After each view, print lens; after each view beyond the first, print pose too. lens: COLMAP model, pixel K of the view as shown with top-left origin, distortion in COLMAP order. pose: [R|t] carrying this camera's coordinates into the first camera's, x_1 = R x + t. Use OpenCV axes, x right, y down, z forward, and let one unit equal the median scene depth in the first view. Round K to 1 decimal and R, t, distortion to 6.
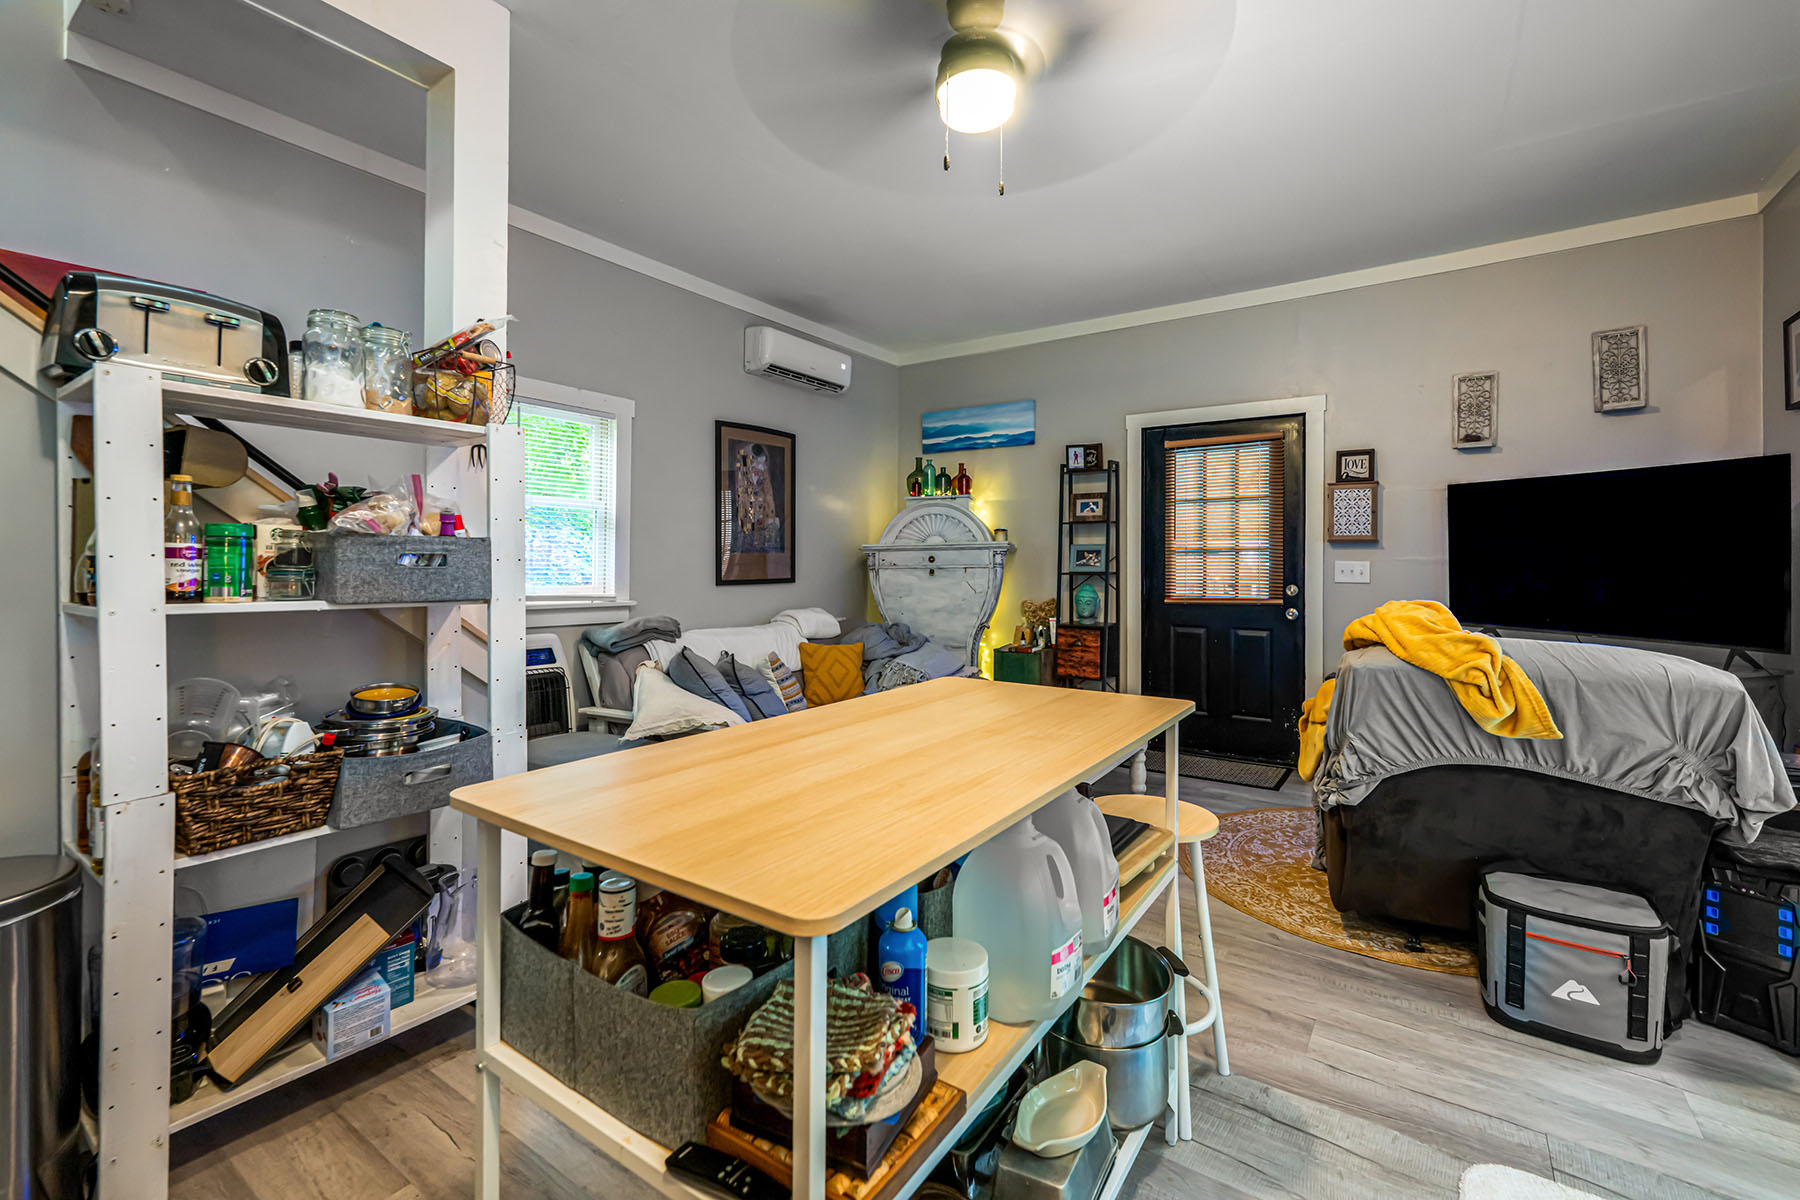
lens RADIAL K [[771.4, 0, 902.2], [0, 771.4, 583.9], [0, 0, 1]] dist [-0.000857, -0.000130]
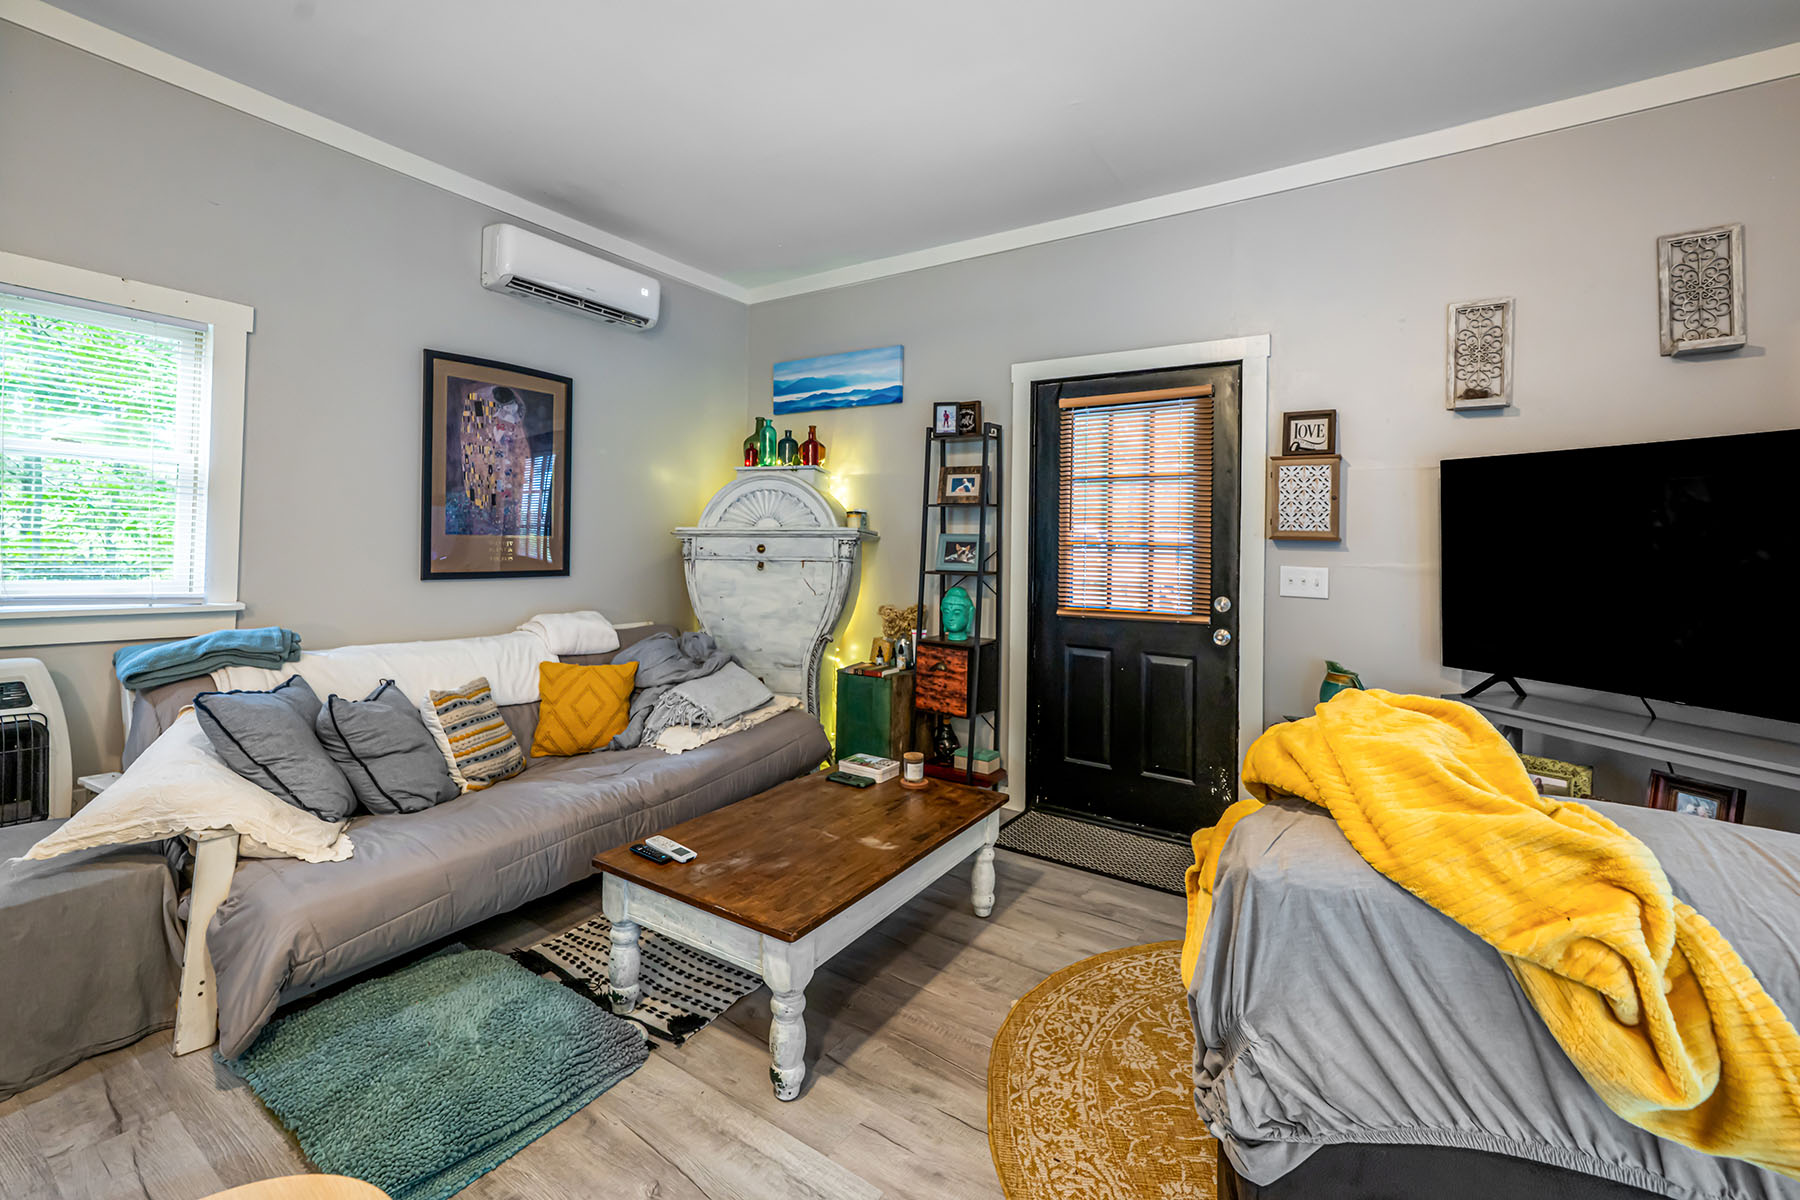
lens RADIAL K [[753.8, 0, 899.2], [0, 753.8, 546.6], [0, 0, 1]] dist [0.000719, -0.000107]
pose [[0.999618, 0.022781, 0.015621, 0.179874], [-0.022378, 0.999423, -0.025534, -0.019960], [-0.016194, 0.025175, 0.999552, 0.280598]]
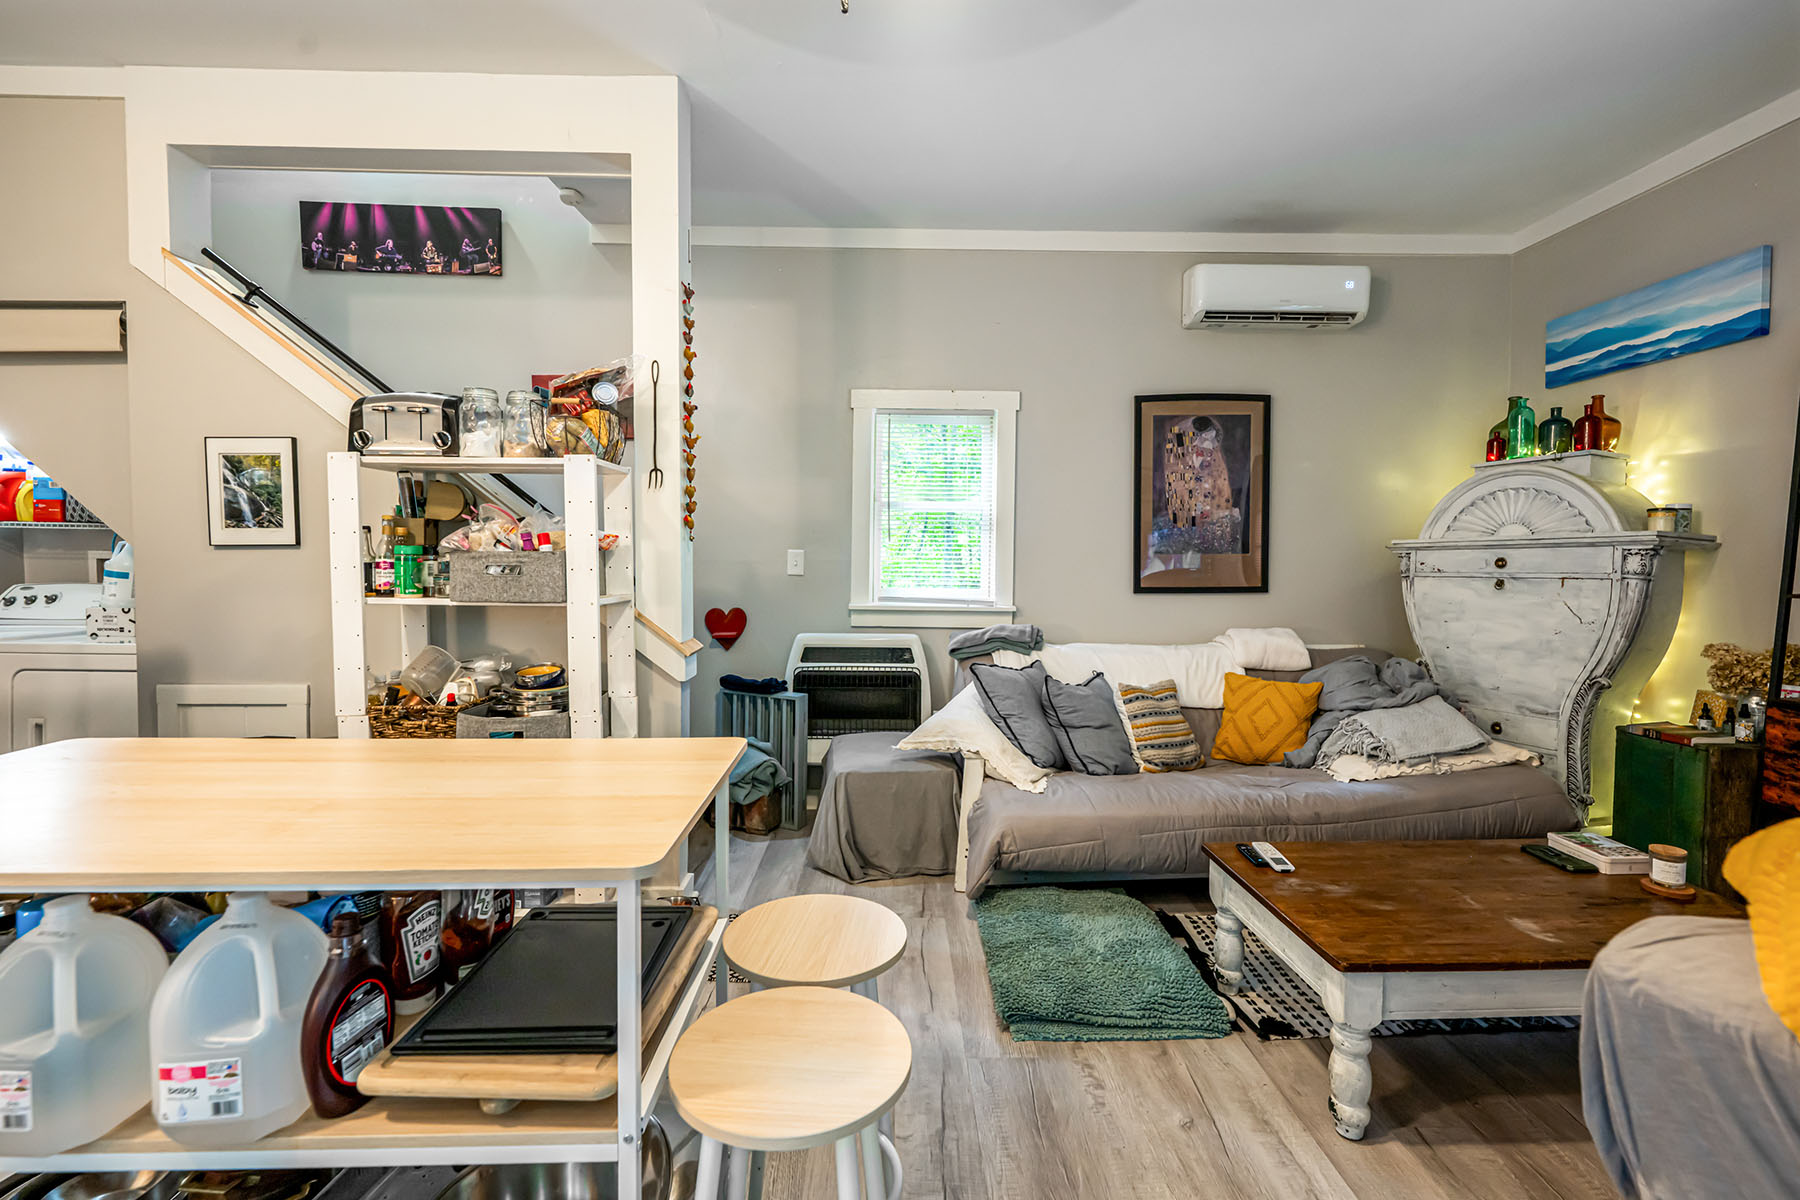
lens RADIAL K [[796.2, 0, 907.3], [0, 796.2, 597.8], [0, 0, 1]] dist [-0.000977, -0.000046]
pose [[0.586804, 0.043191, -0.808576, 0.302338], [-0.024183, 0.999066, 0.035815, -0.017251], [0.809368, -0.001463, 0.587300, 0.274213]]
